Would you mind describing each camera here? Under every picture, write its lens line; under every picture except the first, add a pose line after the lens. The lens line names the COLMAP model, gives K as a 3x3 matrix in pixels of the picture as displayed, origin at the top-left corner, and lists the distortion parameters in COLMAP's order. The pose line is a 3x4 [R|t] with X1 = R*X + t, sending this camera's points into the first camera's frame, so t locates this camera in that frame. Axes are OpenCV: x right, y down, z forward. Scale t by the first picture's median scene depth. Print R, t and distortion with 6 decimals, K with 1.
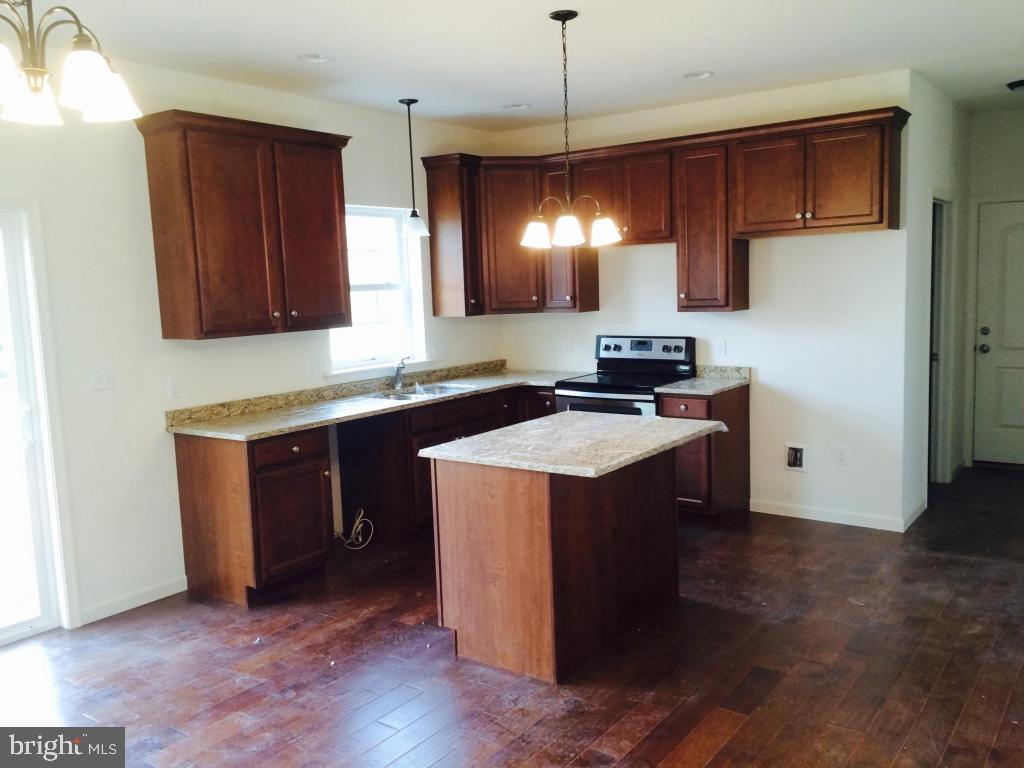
lens RADIAL K [[871.9, 0, 508.4], [0, 871.9, 380.3], [0, 0, 1]] dist [0.039396, 0.005325]
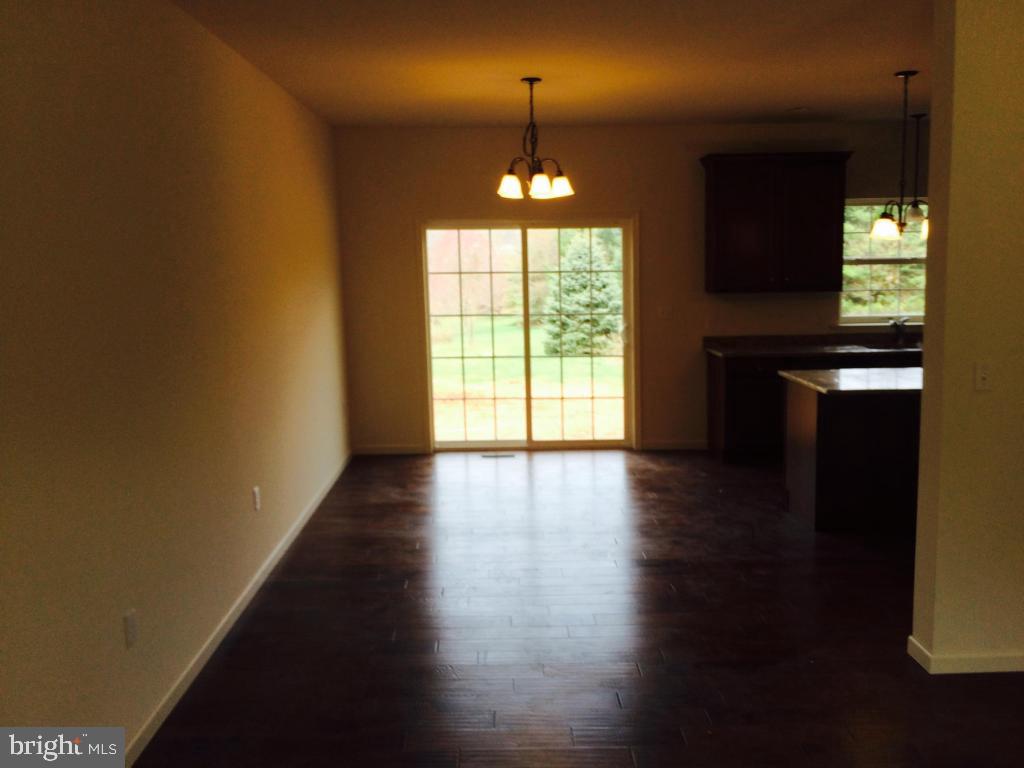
lens RADIAL K [[871.9, 0, 508.4], [0, 871.9, 380.3], [0, 0, 1]] dist [0.039396, 0.005325]
pose [[0.602852, 0.136659, -0.786063, 0.684459], [-0.095490, 0.990498, 0.098966, -0.011293], [0.792118, 0.015399, 0.610173, -0.280589]]
